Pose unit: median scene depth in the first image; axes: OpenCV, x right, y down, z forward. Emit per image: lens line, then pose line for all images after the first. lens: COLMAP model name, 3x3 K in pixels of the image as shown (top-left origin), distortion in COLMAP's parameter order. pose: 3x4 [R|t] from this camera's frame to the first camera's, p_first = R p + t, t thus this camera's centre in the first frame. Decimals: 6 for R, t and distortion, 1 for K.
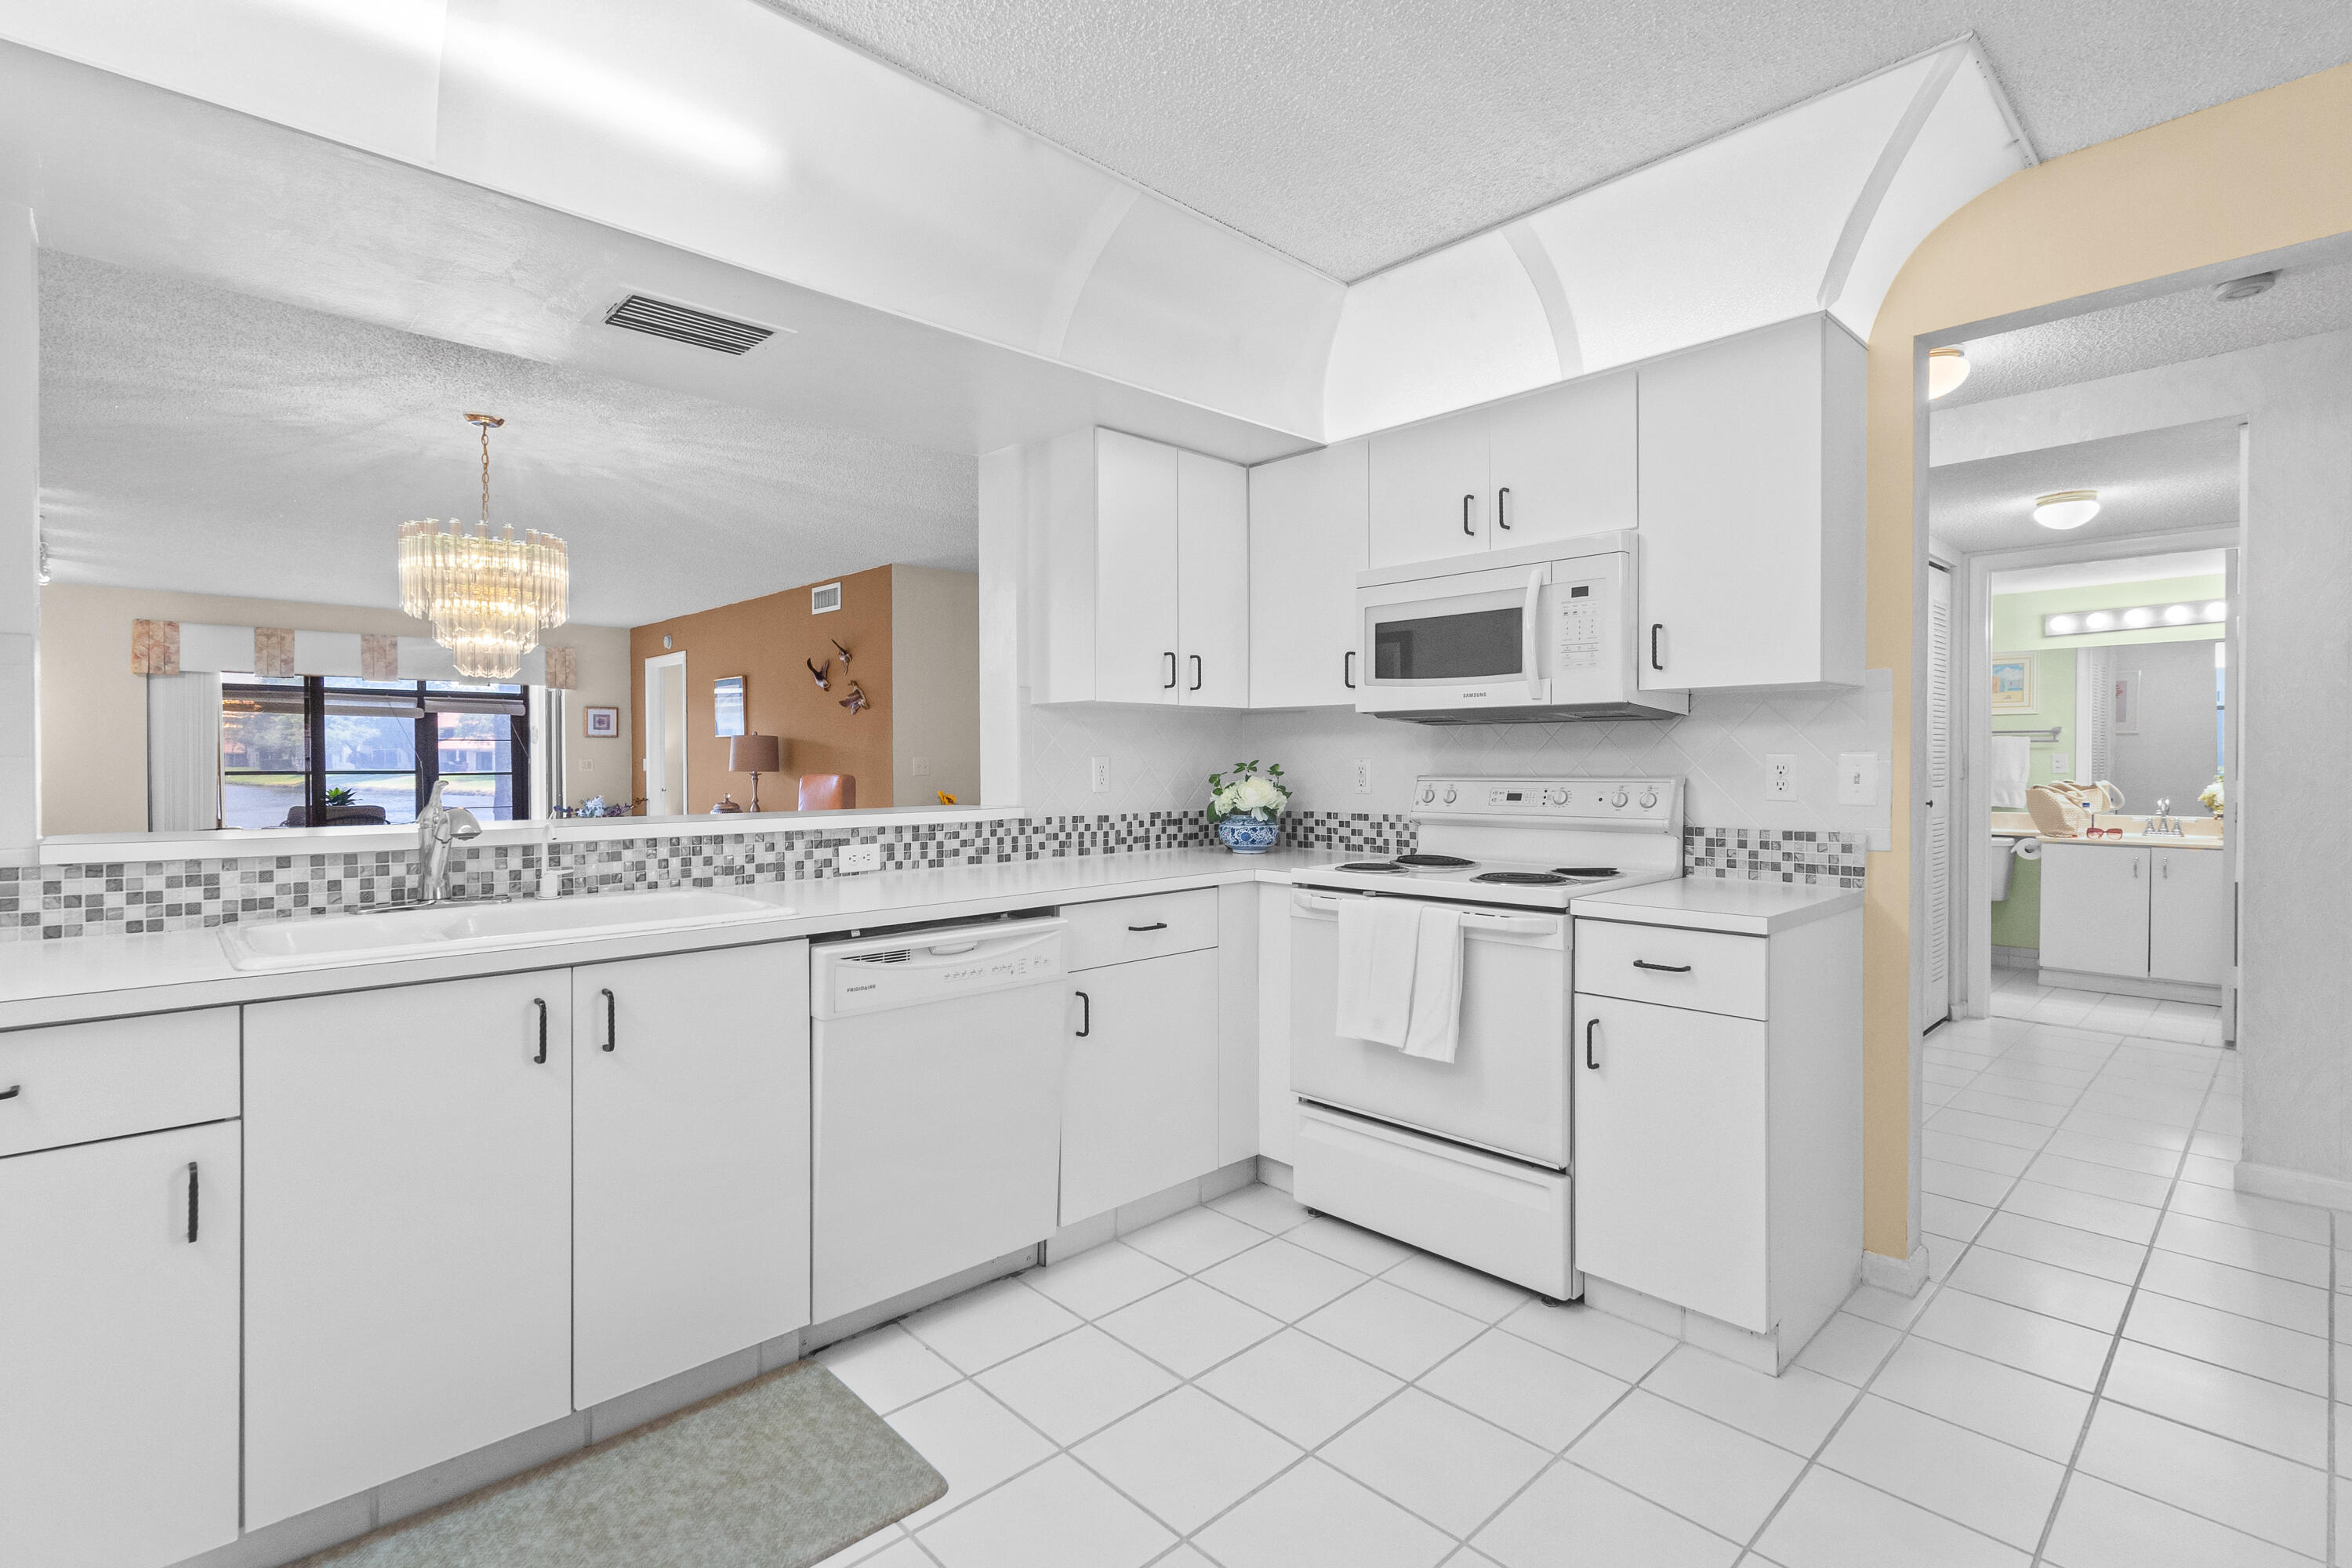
lens RADIAL K [[1083.1, 0, 1177.9], [0, 1083.1, 771.7], [0, 0, 1]] dist [-0.000693, 0.000878]
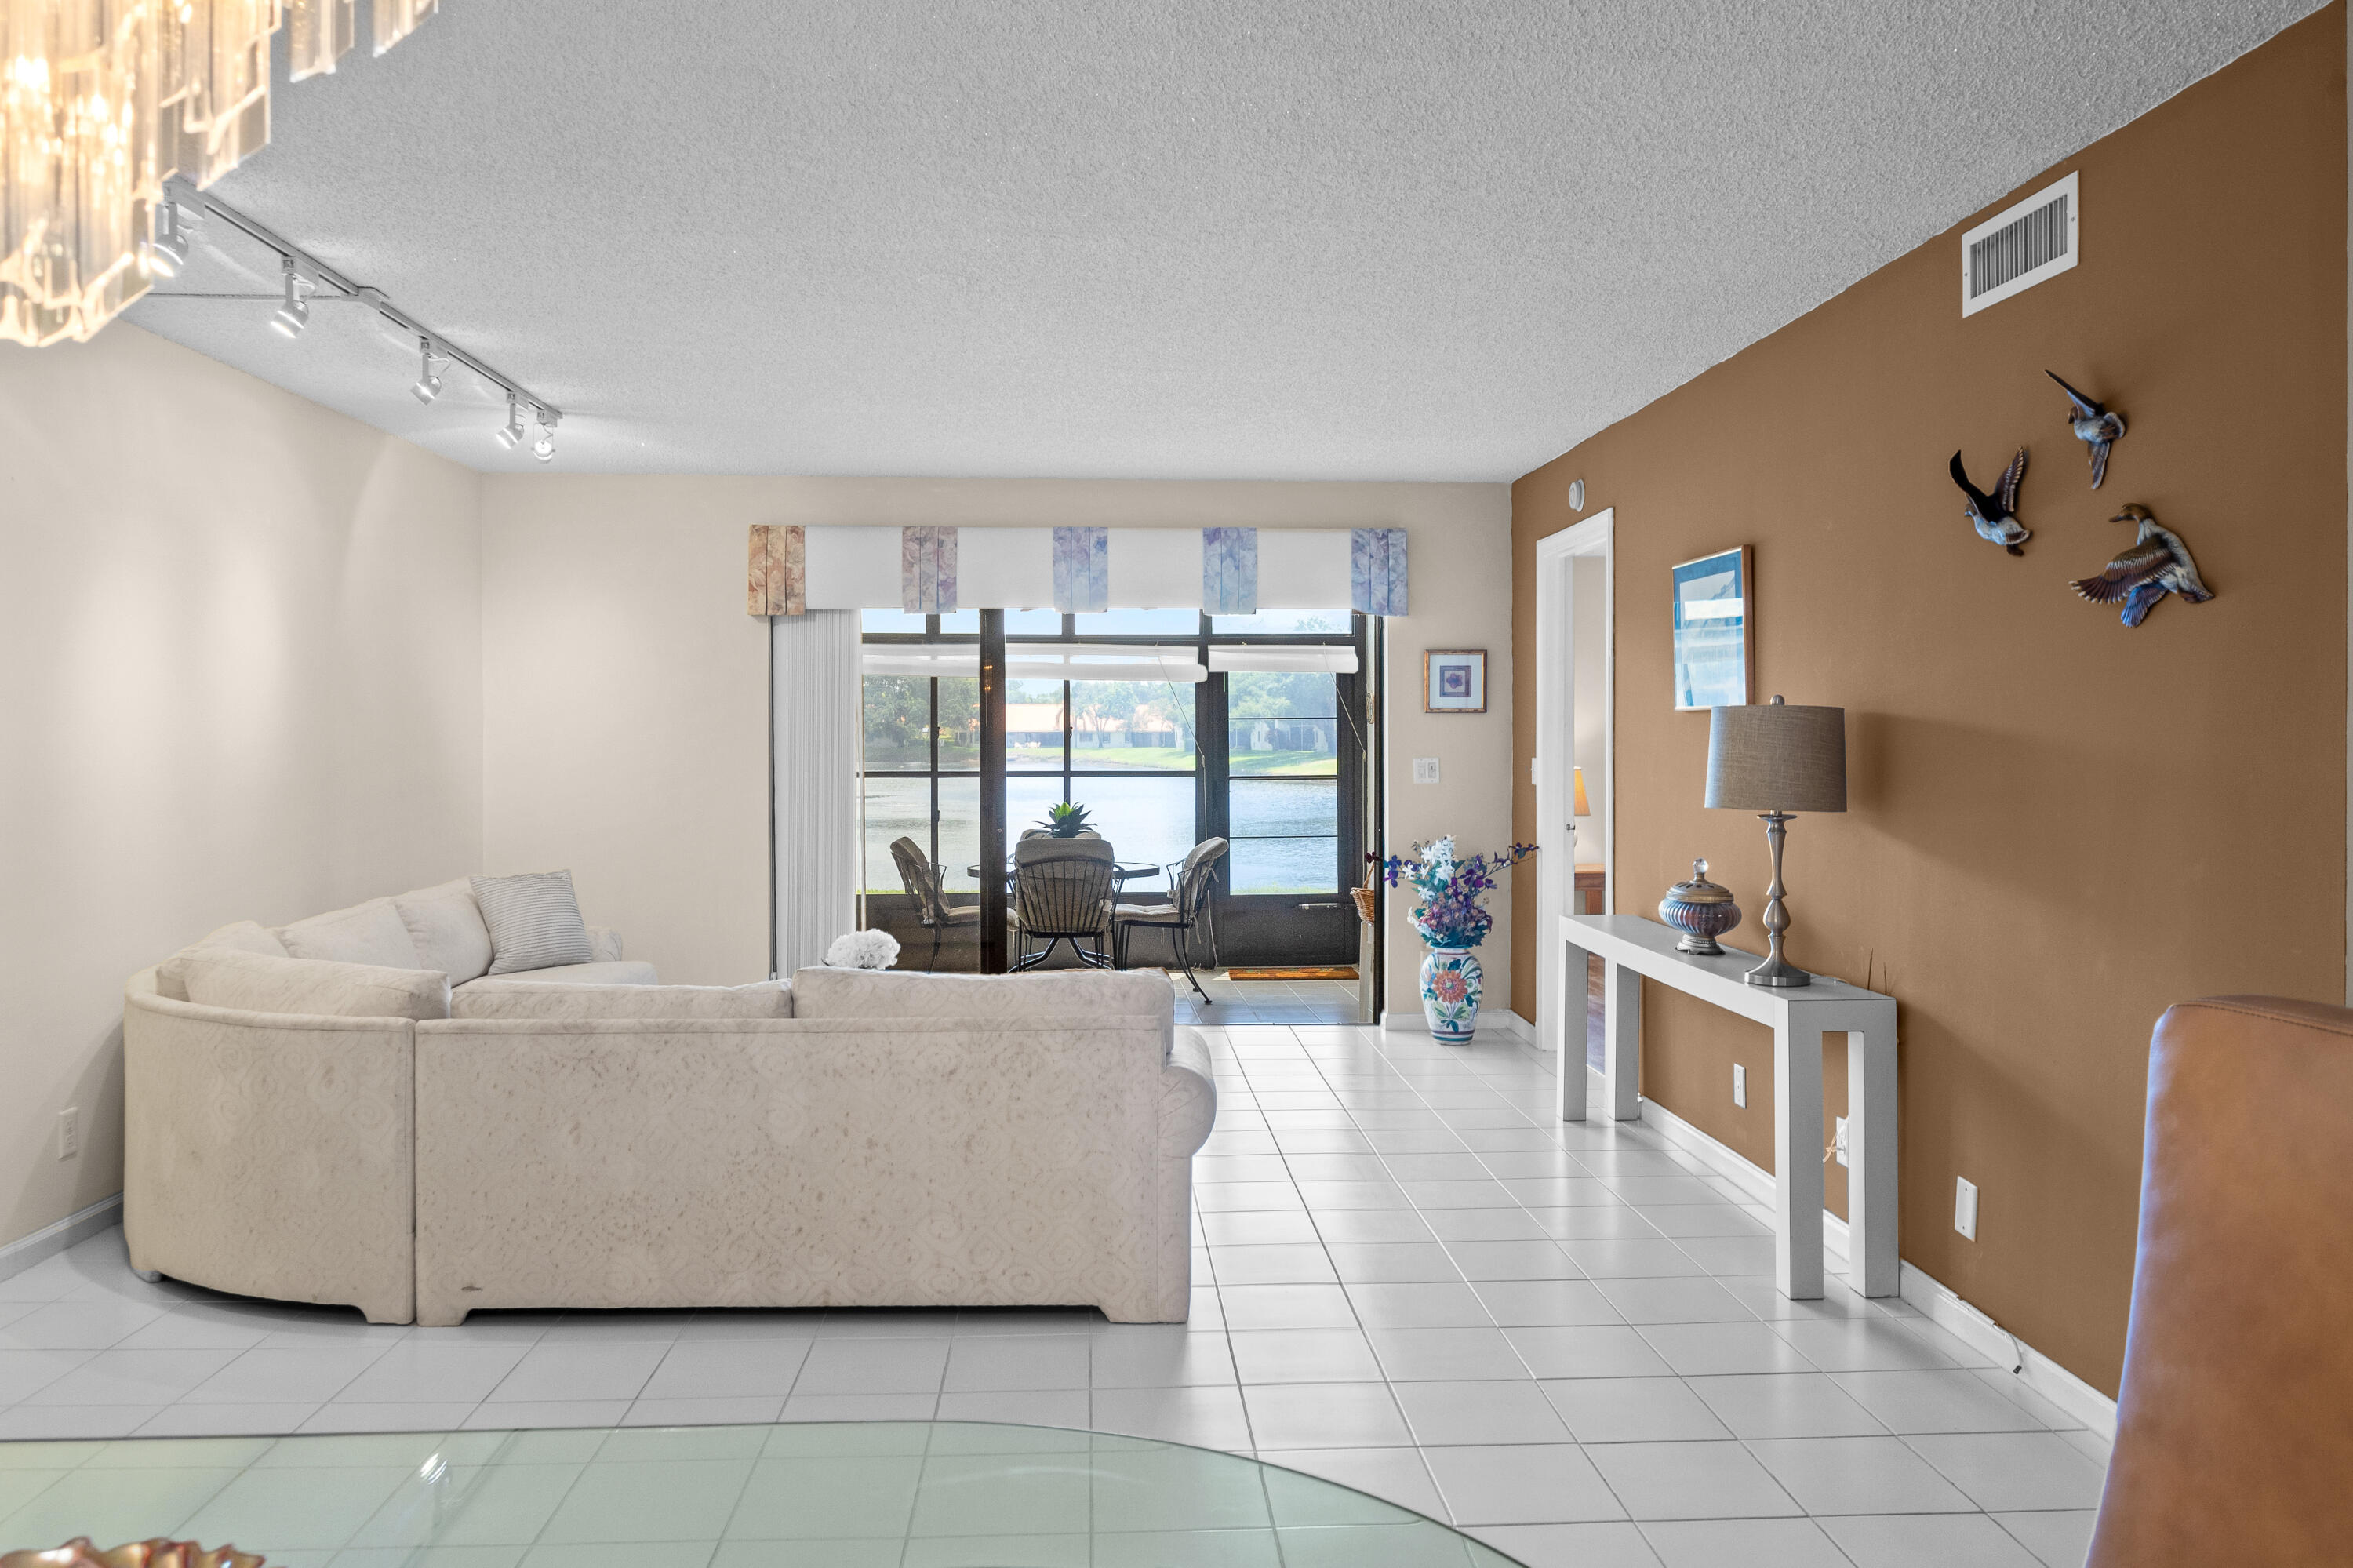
lens RADIAL K [[1646.4, 0, 1183.3], [0, 1646.4, 746.2], [0, 0, 1]] dist [0.001583, 0.001654]
pose [[0.758424, 0.002564, -0.651756, -0.491553], [-0.006323, 0.999974, -0.003423, -0.044961], [0.651730, 0.006717, 0.758421, 1.224636]]
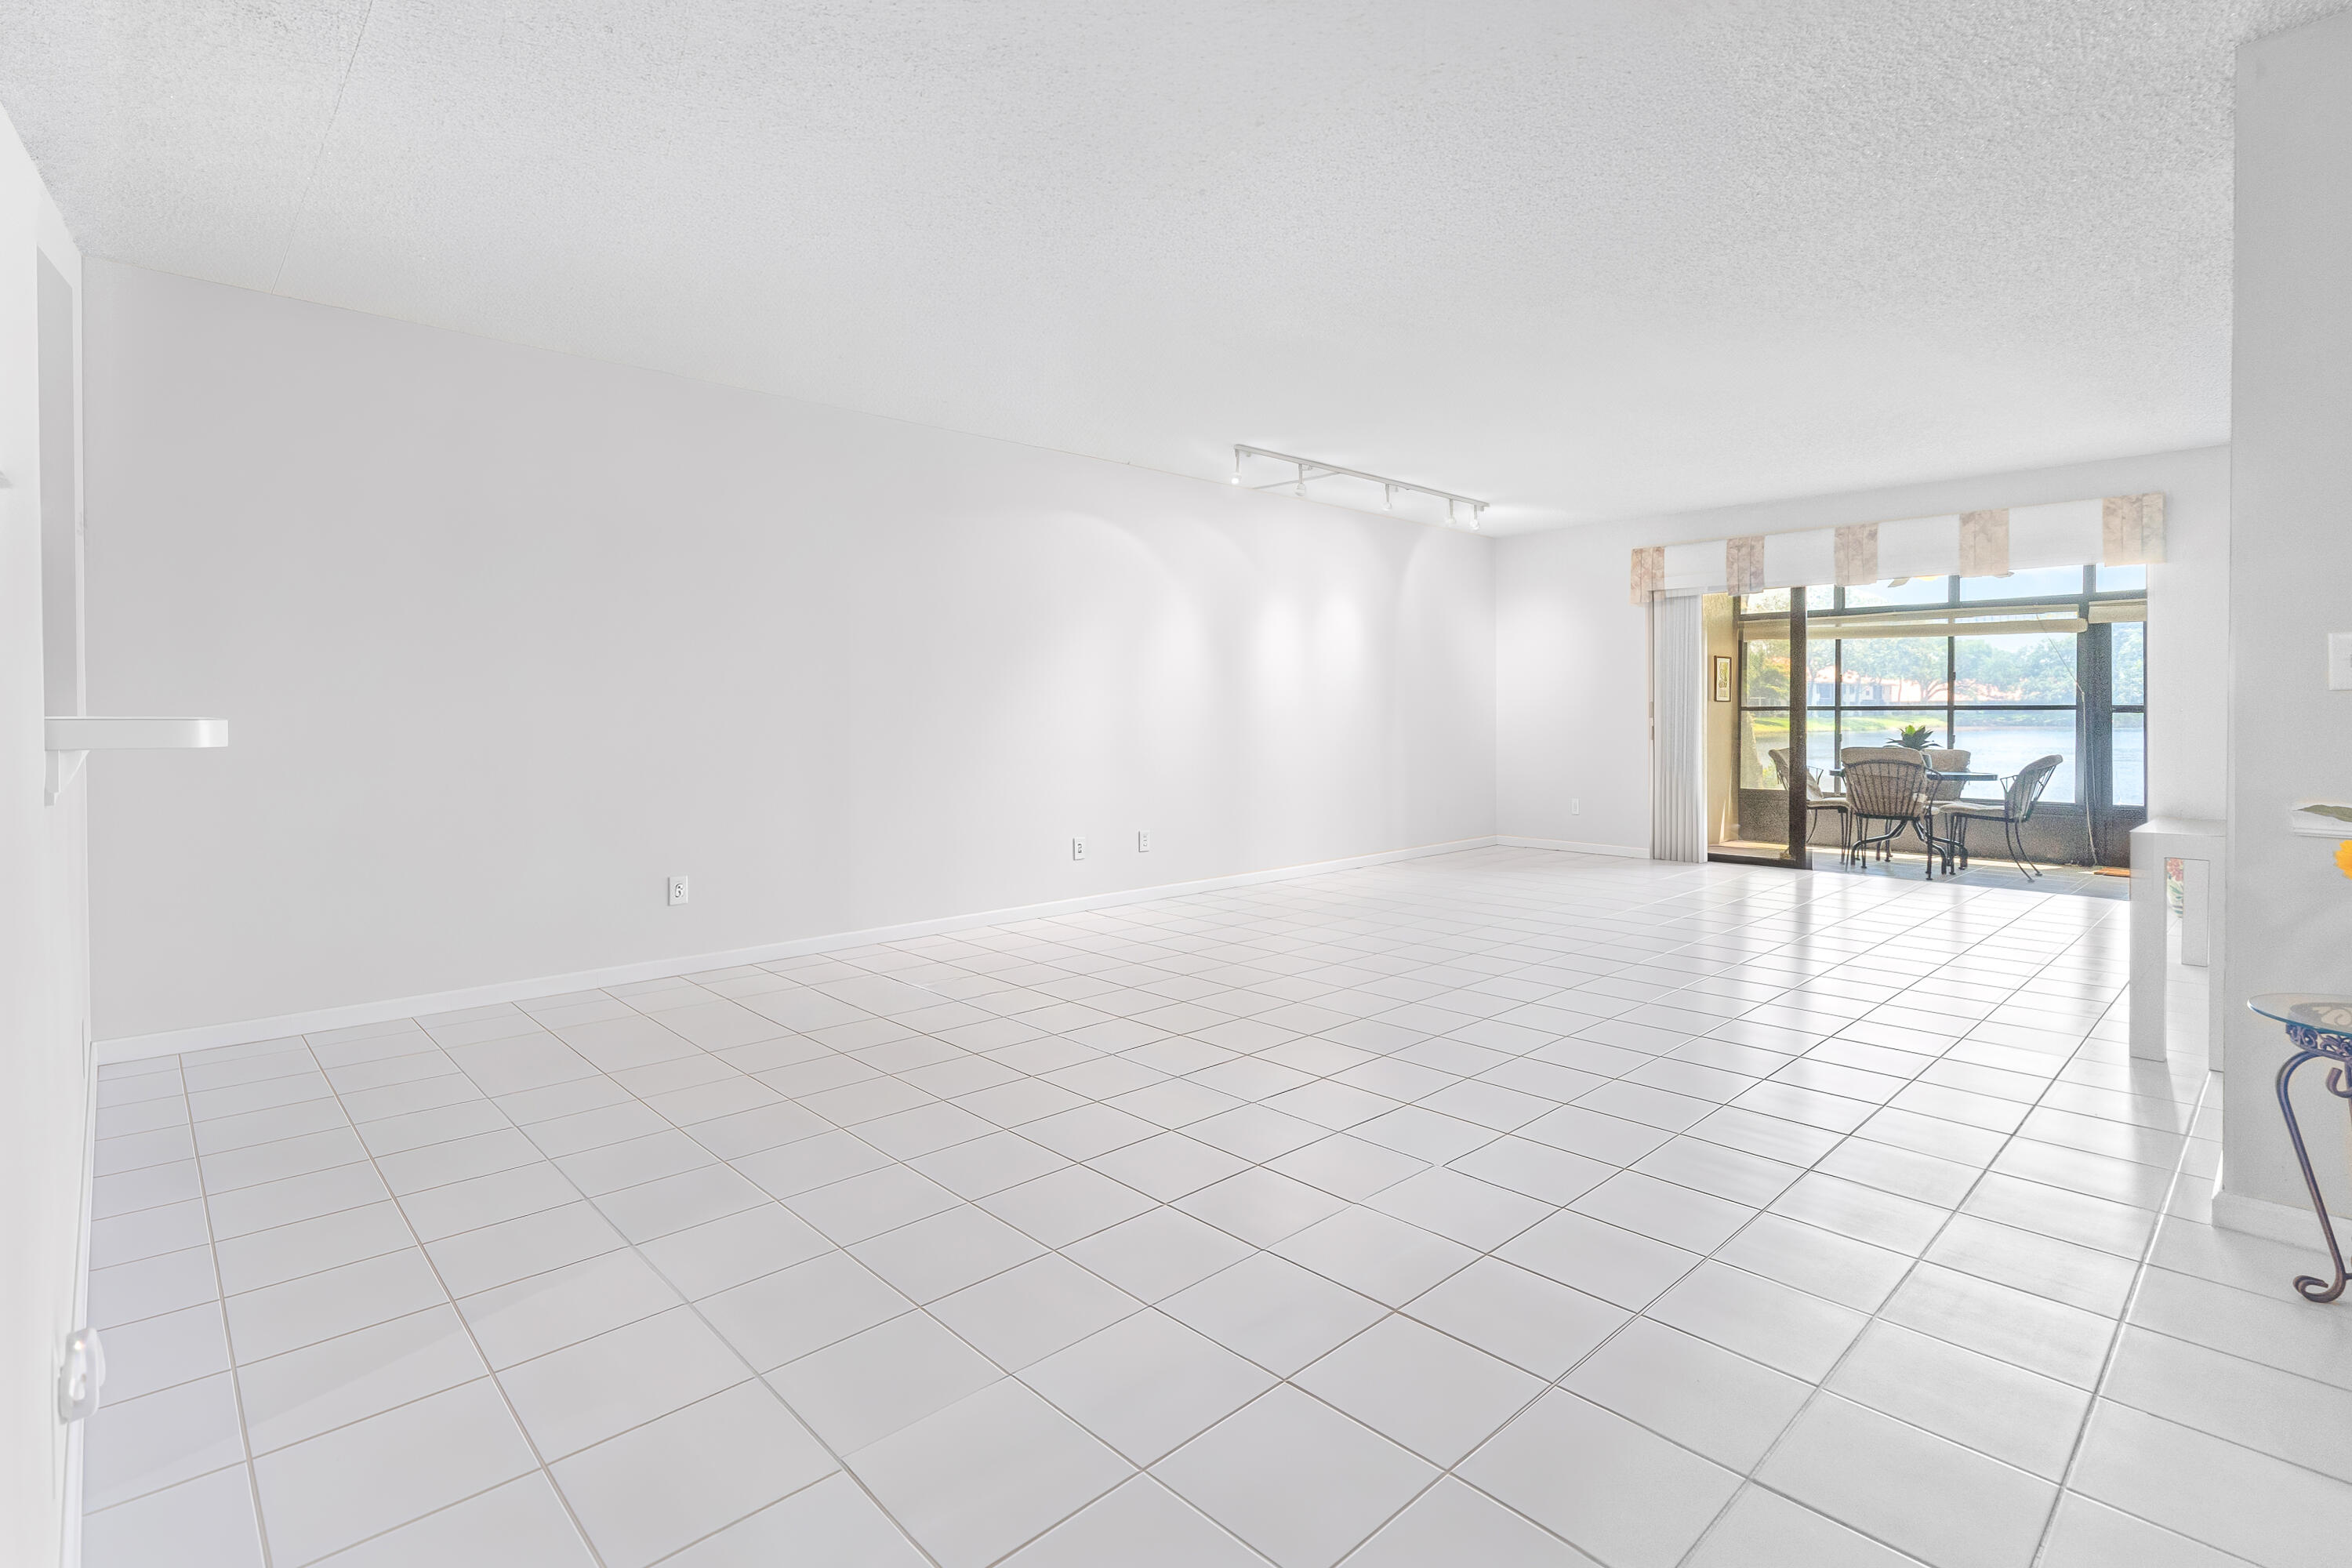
lens RADIAL K [[1127.3, 0, 1163.8], [0, 1127.3, 731.0], [0, 0, 1]] dist [0.002108, 0.000018]
pose [[-0.001481, 0.016565, -0.999862, 0.193004], [-0.005759, 0.999846, 0.016573, 0.027360], [0.999982, 0.005783, -0.001386, 1.508335]]
